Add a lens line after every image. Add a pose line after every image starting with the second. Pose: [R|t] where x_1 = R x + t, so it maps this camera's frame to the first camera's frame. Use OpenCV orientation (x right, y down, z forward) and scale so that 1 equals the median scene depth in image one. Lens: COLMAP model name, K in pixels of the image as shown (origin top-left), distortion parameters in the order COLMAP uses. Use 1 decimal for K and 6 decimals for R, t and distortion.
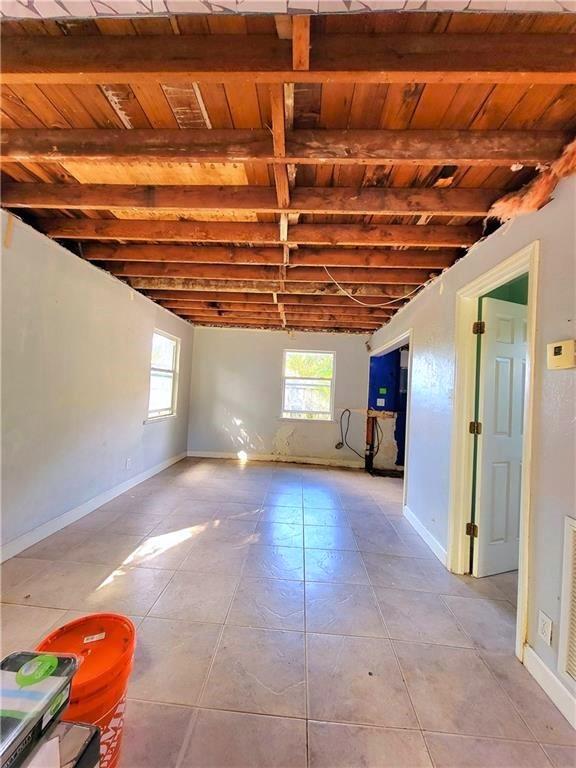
lens RADIAL K [[313.6, 0, 285.9], [0, 313.6, 382.3], [0, 0, 1]] dist [-0.001911, -0.000025]
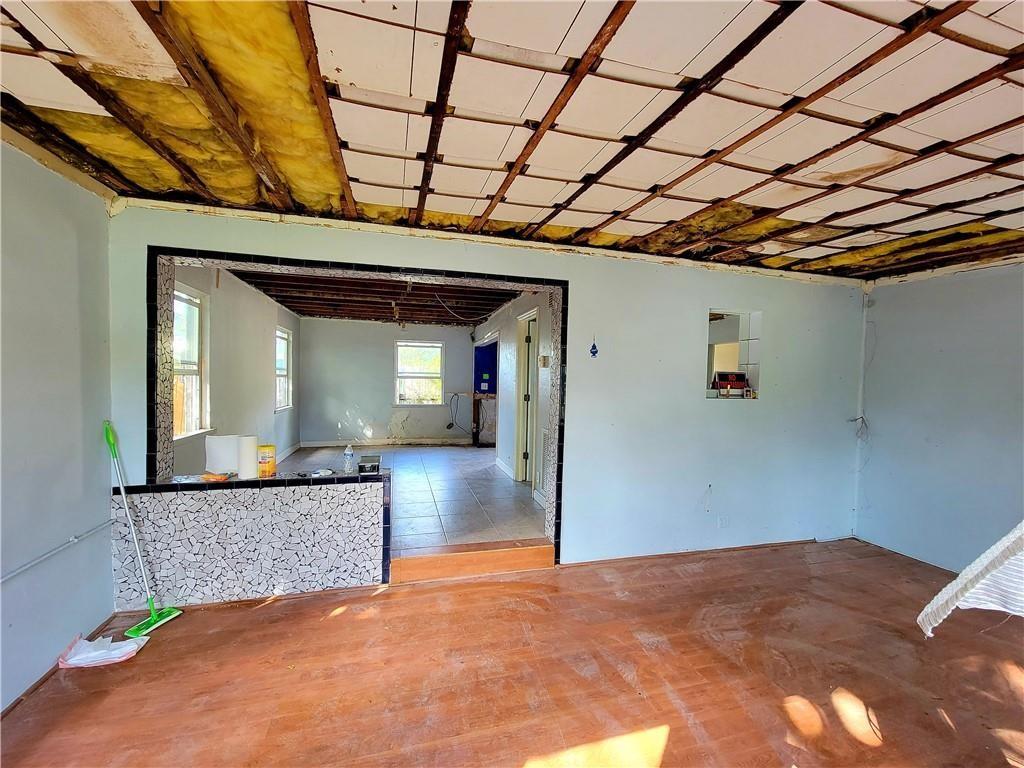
lens RADIAL K [[418.2, 0, 510.9], [0, 418.2, 385.0], [0, 0, 1]] dist [-0.001911, -0.000025]
pose [[0.949751, -0.040222, 0.310411, -0.087178], [0.024751, 0.998255, 0.053619, -0.022880], [-0.312026, -0.043242, 0.949089, -0.518891]]
